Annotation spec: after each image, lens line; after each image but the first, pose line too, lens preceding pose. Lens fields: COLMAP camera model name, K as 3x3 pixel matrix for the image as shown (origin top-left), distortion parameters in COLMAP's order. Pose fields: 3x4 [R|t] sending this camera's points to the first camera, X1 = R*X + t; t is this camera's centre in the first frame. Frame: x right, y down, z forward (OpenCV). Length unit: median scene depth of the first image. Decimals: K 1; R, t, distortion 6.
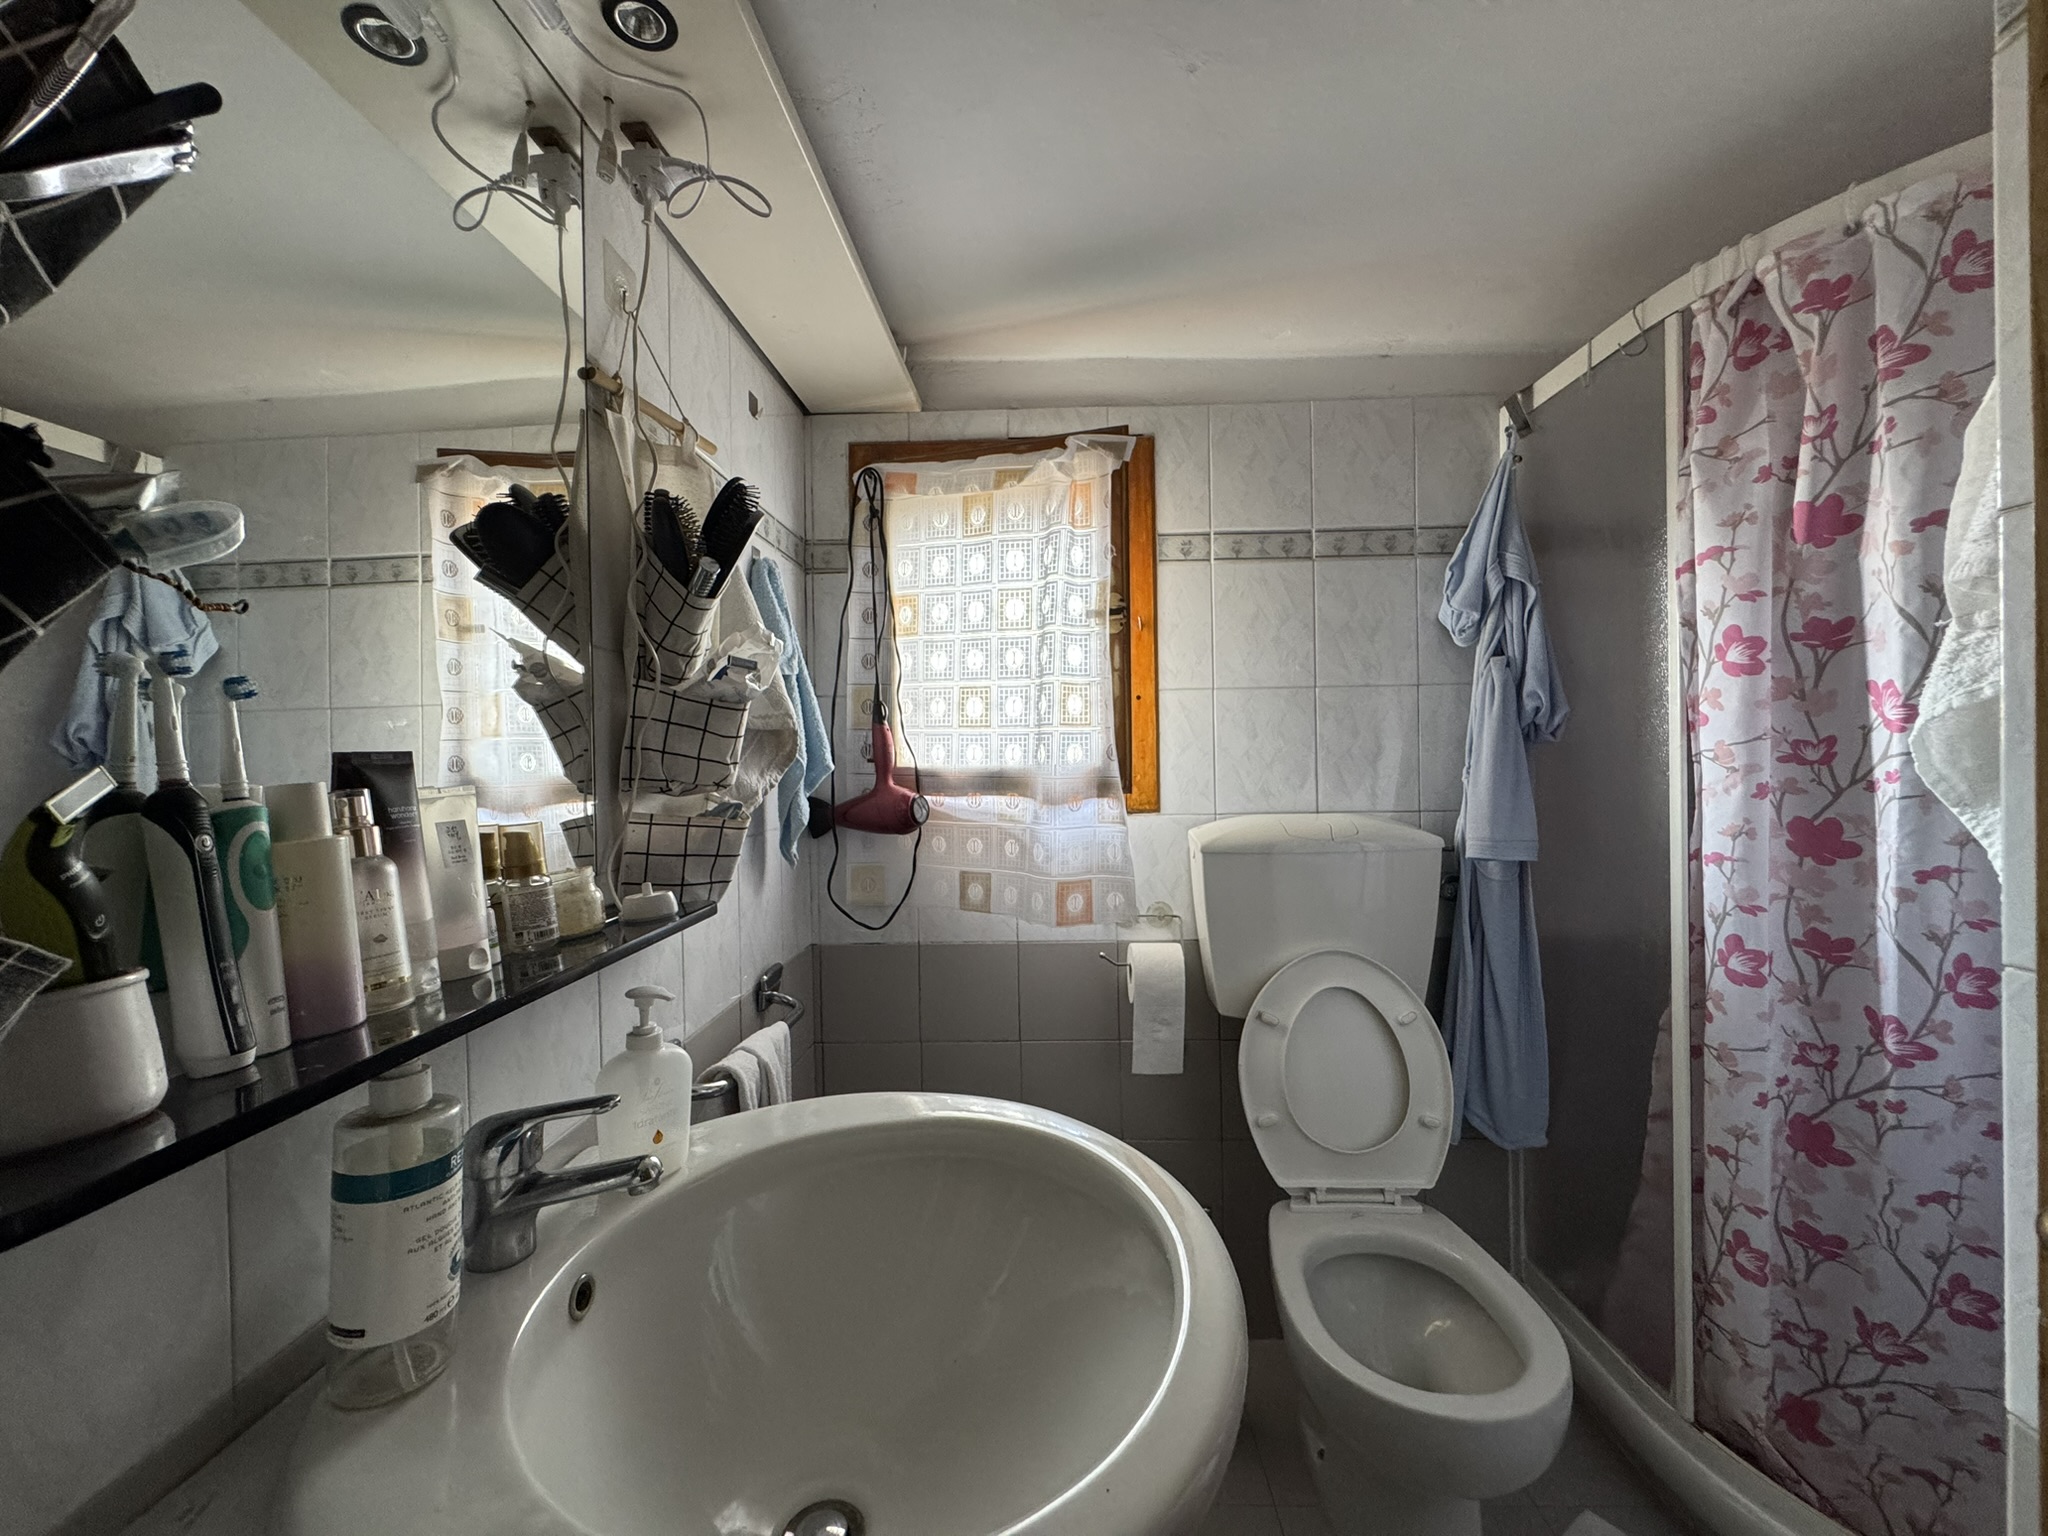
lens RADIAL K [[816.2, 0, 1022.2], [0, 816.2, 753.6], [0, 0, 1]] dist [-0.004138, 0.000290]
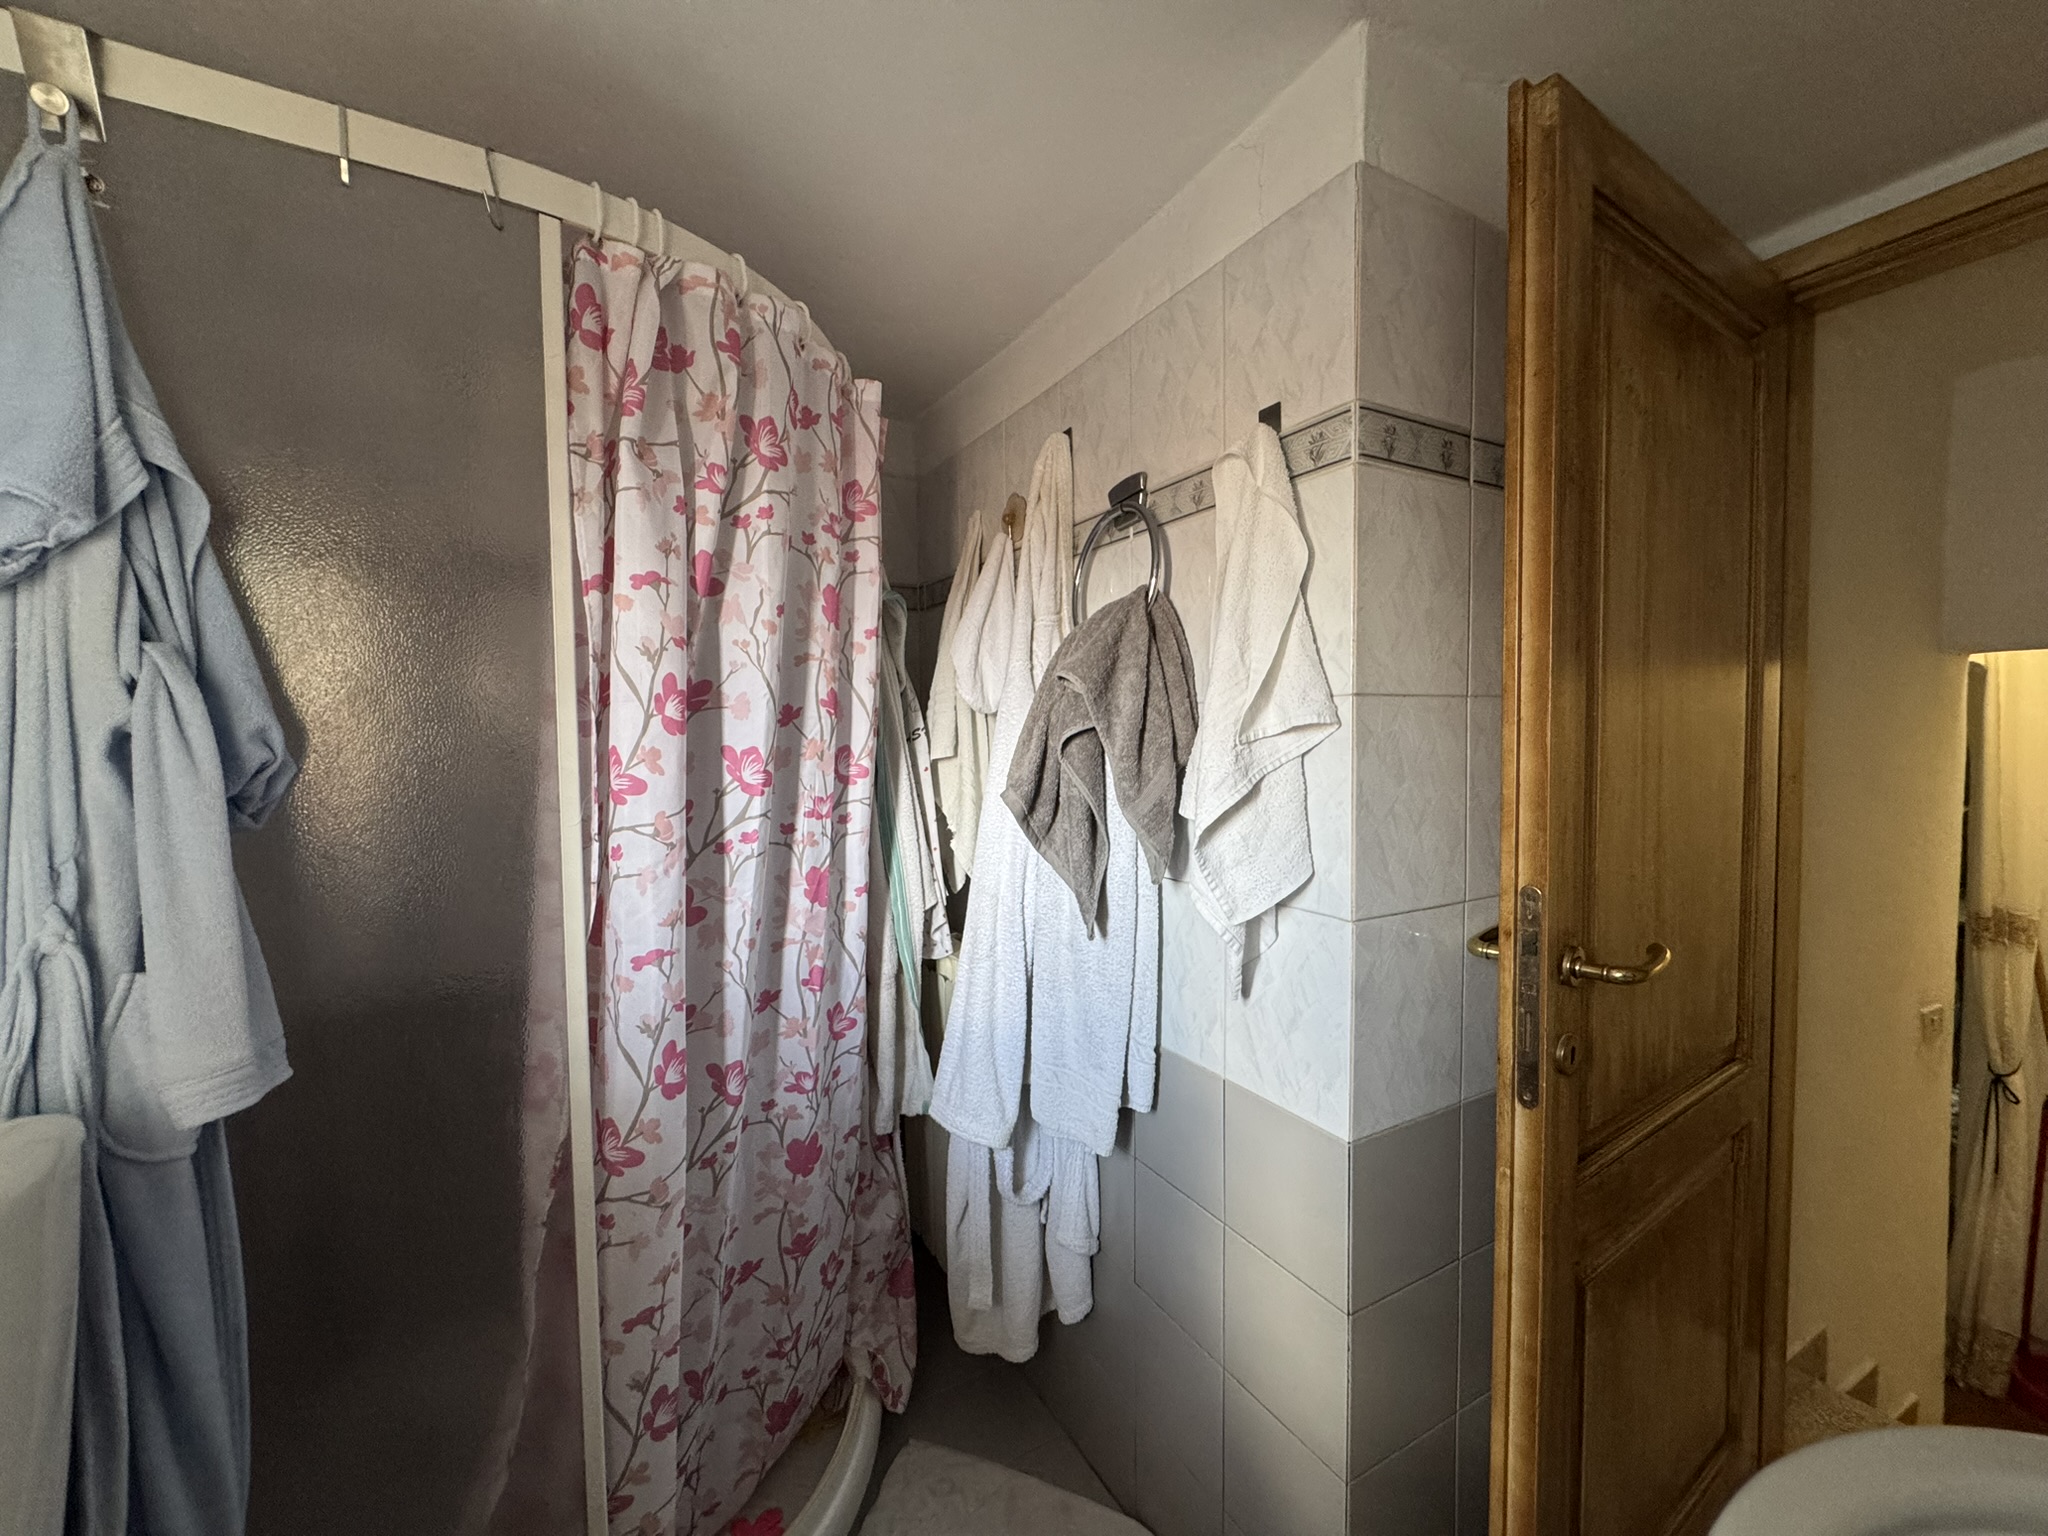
lens RADIAL K [[816.2, 0, 1015.2], [0, 816.2, 769.1], [0, 0, 1]] dist [-0.004138, 0.000290]
pose [[-0.519814, -0.011645, 0.854200, -0.028364], [0.019153, 0.999497, 0.025281, -0.078682], [-0.854065, 0.029502, -0.519329, 1.211343]]
